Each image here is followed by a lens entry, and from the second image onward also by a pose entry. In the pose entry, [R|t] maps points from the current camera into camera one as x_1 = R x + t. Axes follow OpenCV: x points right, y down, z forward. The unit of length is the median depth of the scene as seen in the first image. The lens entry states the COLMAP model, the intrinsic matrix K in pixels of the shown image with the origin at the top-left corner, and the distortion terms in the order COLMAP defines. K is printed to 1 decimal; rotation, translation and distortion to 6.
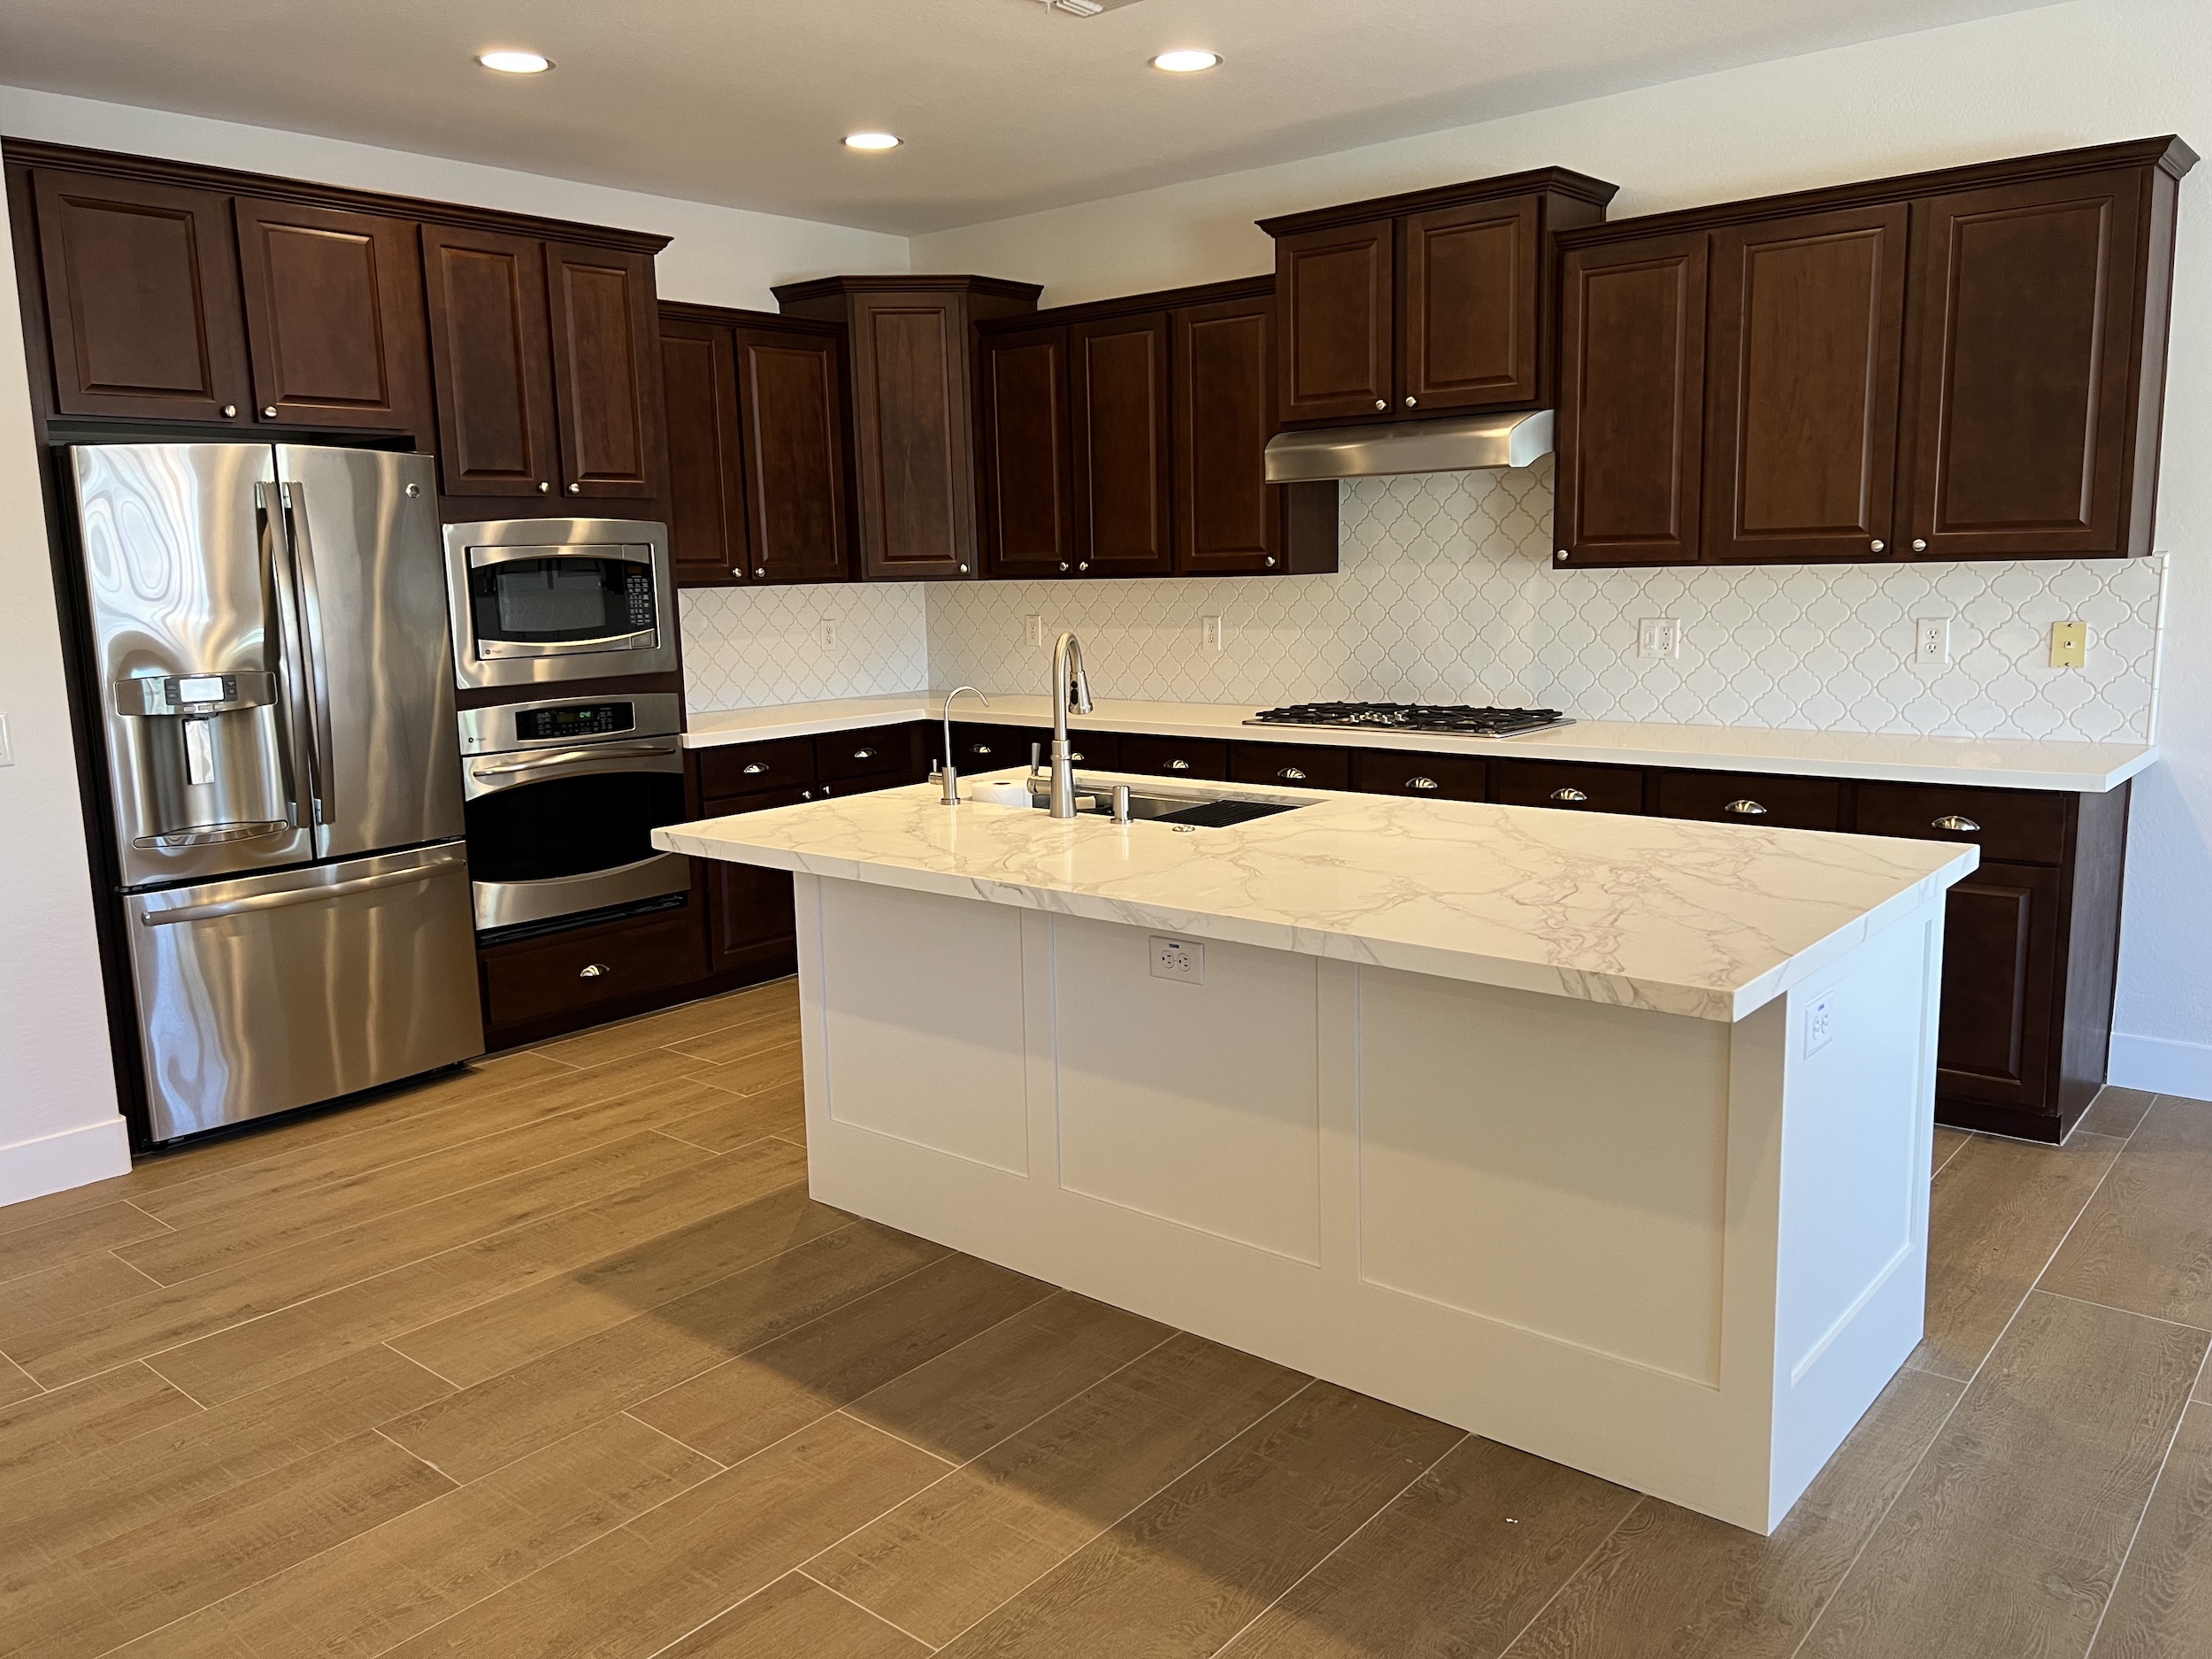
lens RADIAL K [[1669.9, 0, 1108.2], [0, 1669.9, 827.3], [0, 0, 1]] dist [0.049022, -0.047947]
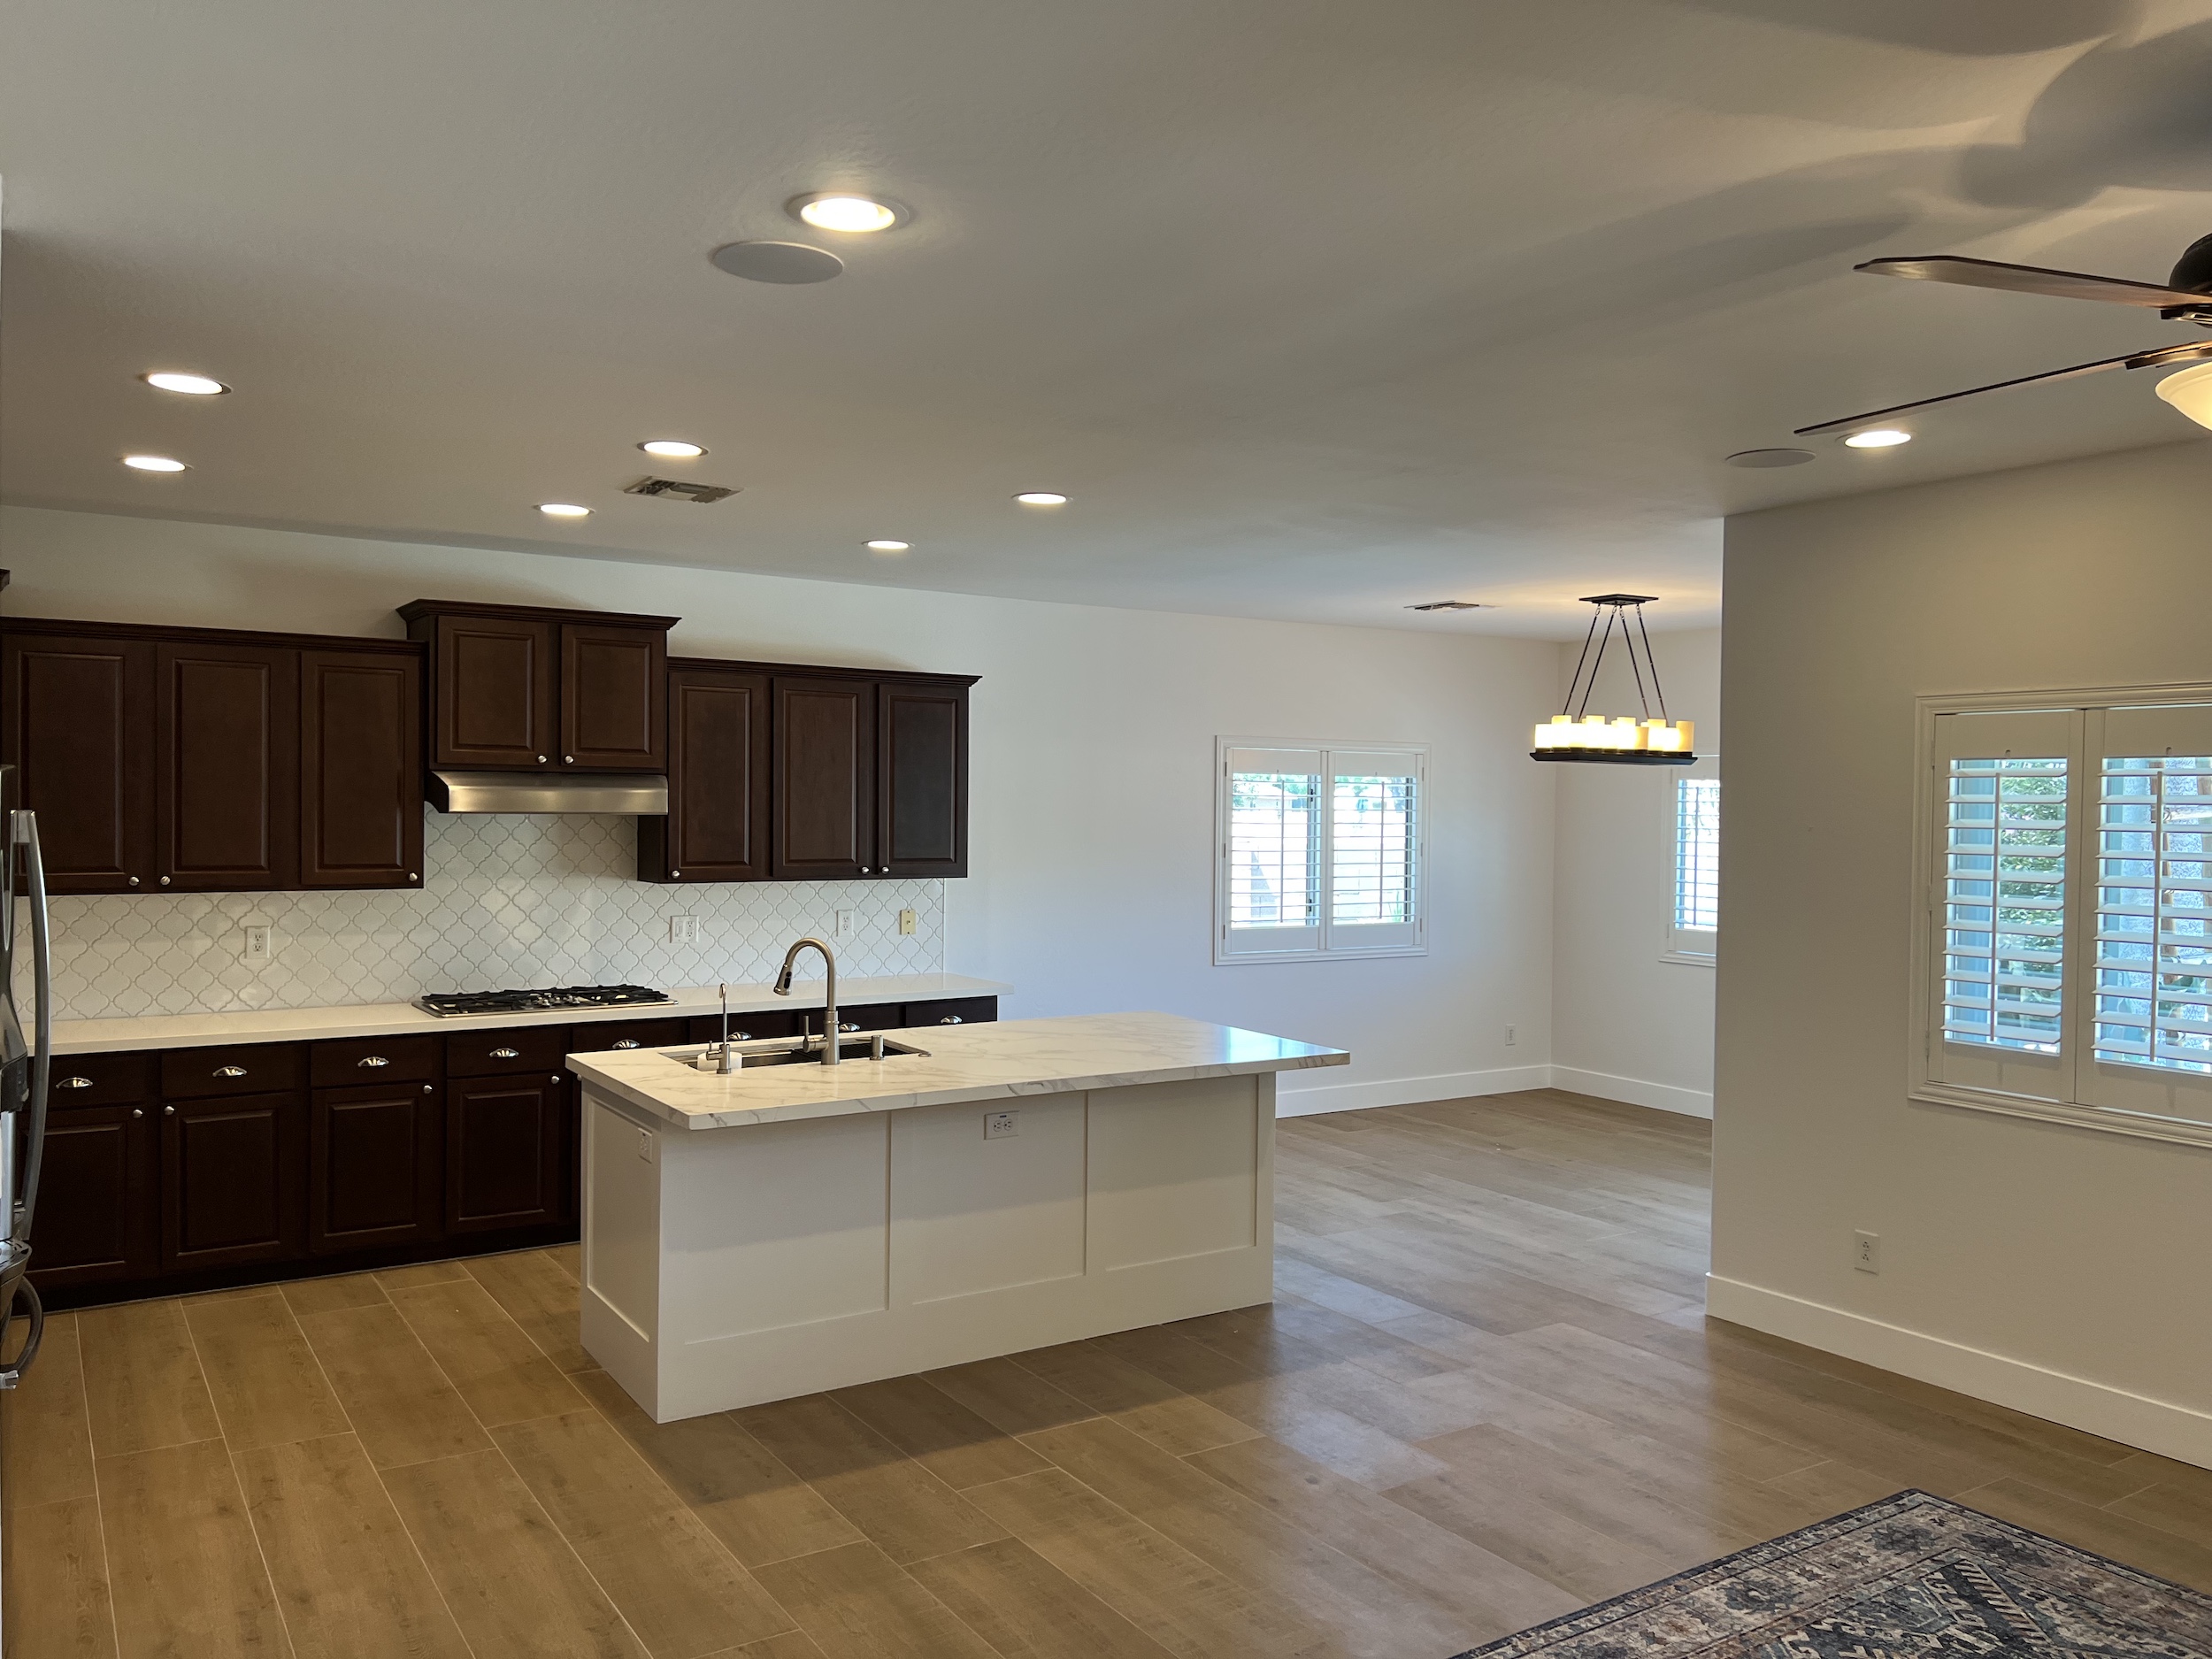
lens RADIAL K [[1669.9, 0, 1108.2], [0, 1669.9, 827.3], [0, 0, 1]] dist [0.049022, -0.047947]
pose [[0.289422, 0.014058, 0.957098, -1.043565], [0.138355, 0.988778, -0.056361, -0.072916], [-0.947150, 0.148731, 0.284229, 0.246790]]
